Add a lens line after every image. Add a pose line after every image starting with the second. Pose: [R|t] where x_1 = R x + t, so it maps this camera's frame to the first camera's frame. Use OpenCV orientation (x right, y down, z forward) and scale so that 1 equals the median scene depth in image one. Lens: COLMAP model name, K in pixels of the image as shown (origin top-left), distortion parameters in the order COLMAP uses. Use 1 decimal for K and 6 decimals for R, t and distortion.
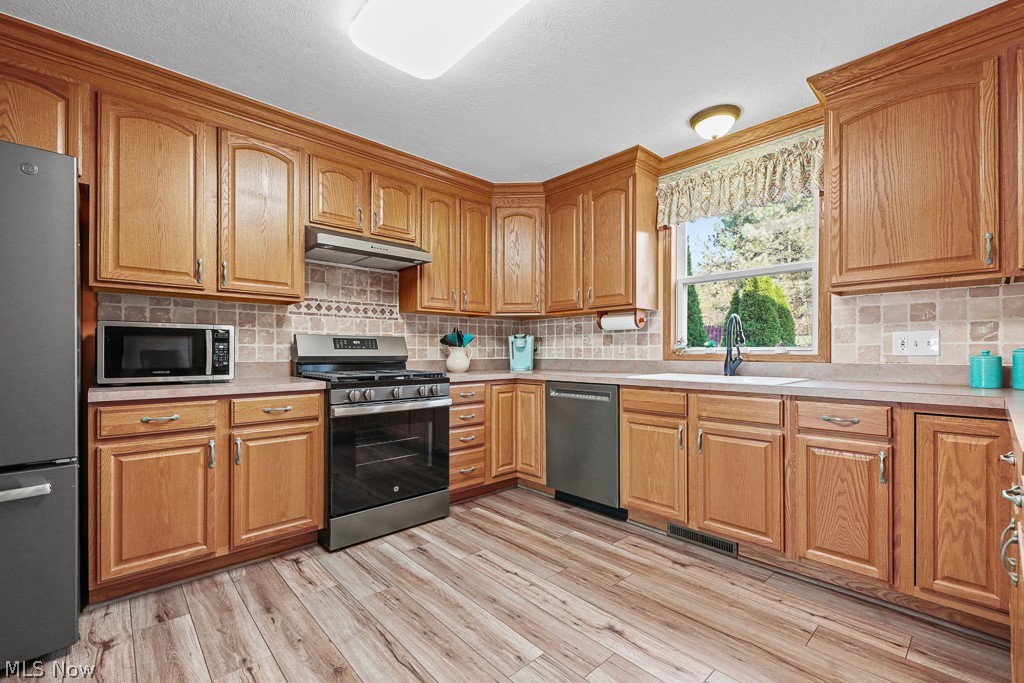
lens RADIAL K [[437.1, 0, 515.2], [0, 437.1, 349.4], [0, 0, 1]] dist [0.002205, -0.000605]
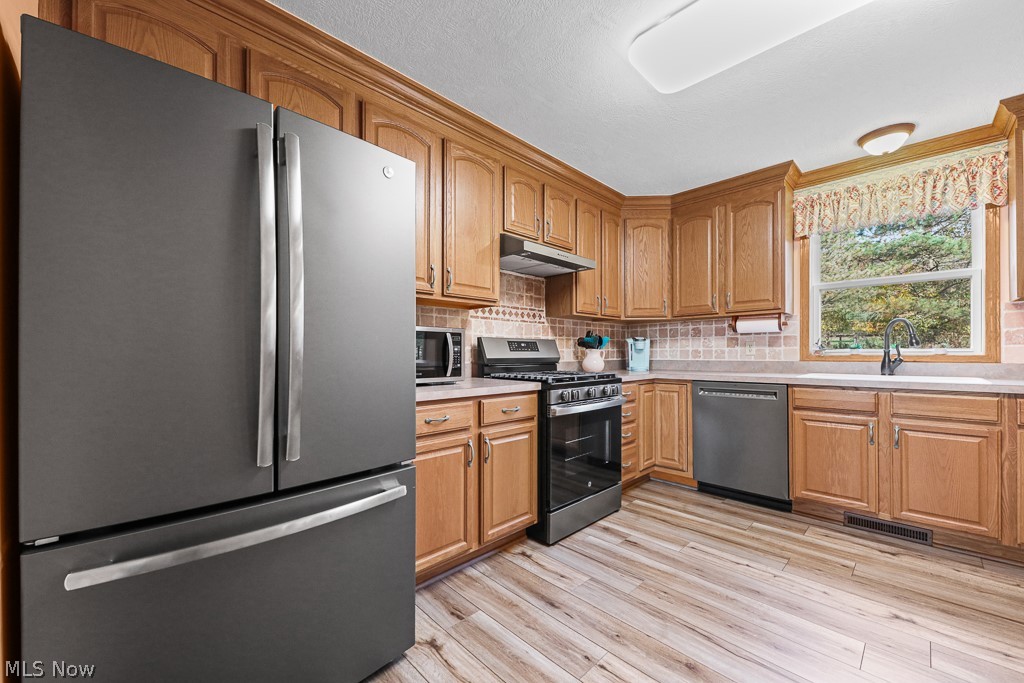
lens RADIAL K [[397.2, 0, 511.1], [0, 397.2, 350.5], [0, 0, 1]] dist [0.015485, -0.010059]
pose [[0.999724, -0.001849, 0.023421, -0.506177], [0.001879, 0.999997, -0.001275, -0.001715], [-0.023418, 0.001319, 0.999725, 0.046629]]
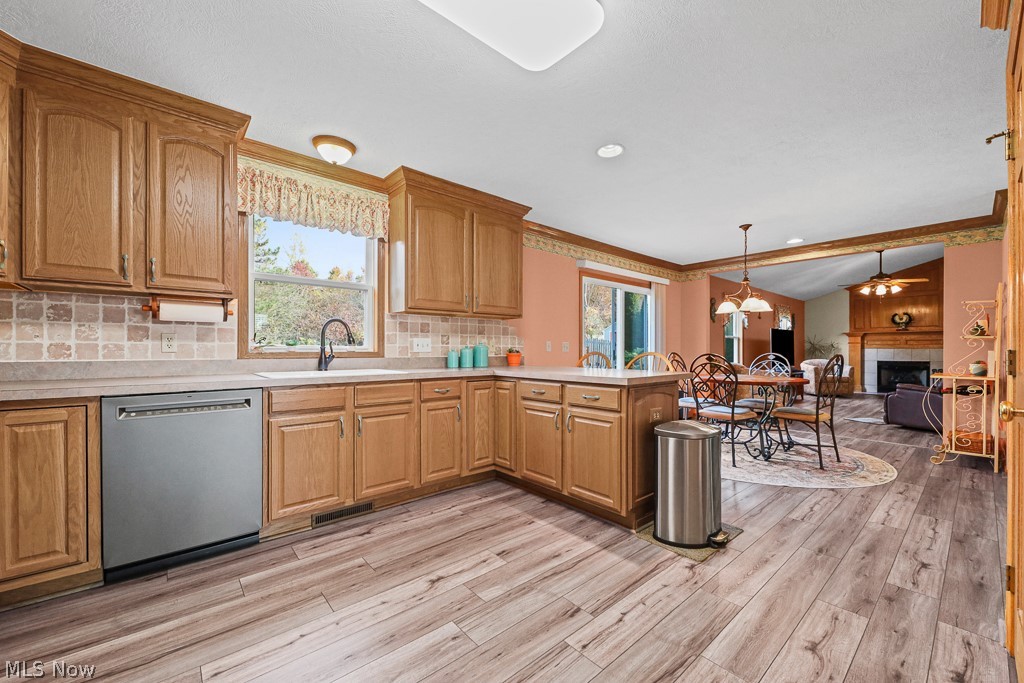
lens RADIAL K [[397.2, 0, 511.1], [0, 397.2, 350.5], [0, 0, 1]] dist [0.015485, -0.010059]
pose [[0.036404, 0.000214, 0.999337, -0.596111], [-0.004935, 0.999988, -0.000035, 0.004983], [-0.999325, -0.004930, 0.036404, 0.522048]]
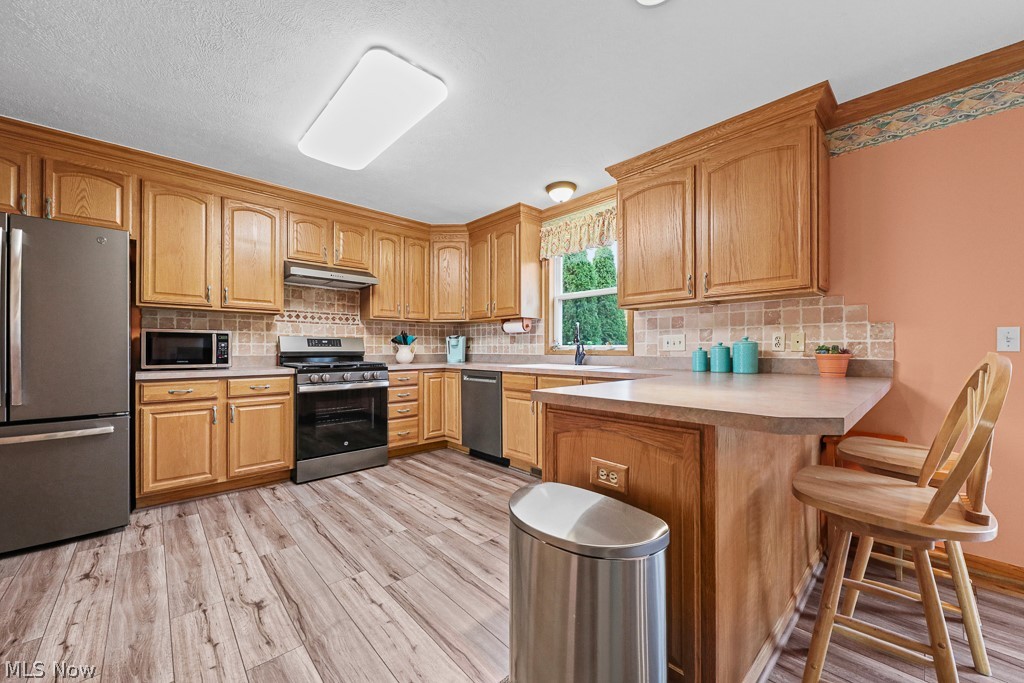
lens RADIAL K [[387.8, 0, 506.2], [0, 387.8, 346.0], [0, 0, 1]] dist [-0.001040, -0.000327]
pose [[0.999977, -0.000128, -0.006719, 0.278093], [0.000115, 0.999998, -0.001816, -0.000206], [0.006719, 0.001815, 0.999976, -0.290554]]
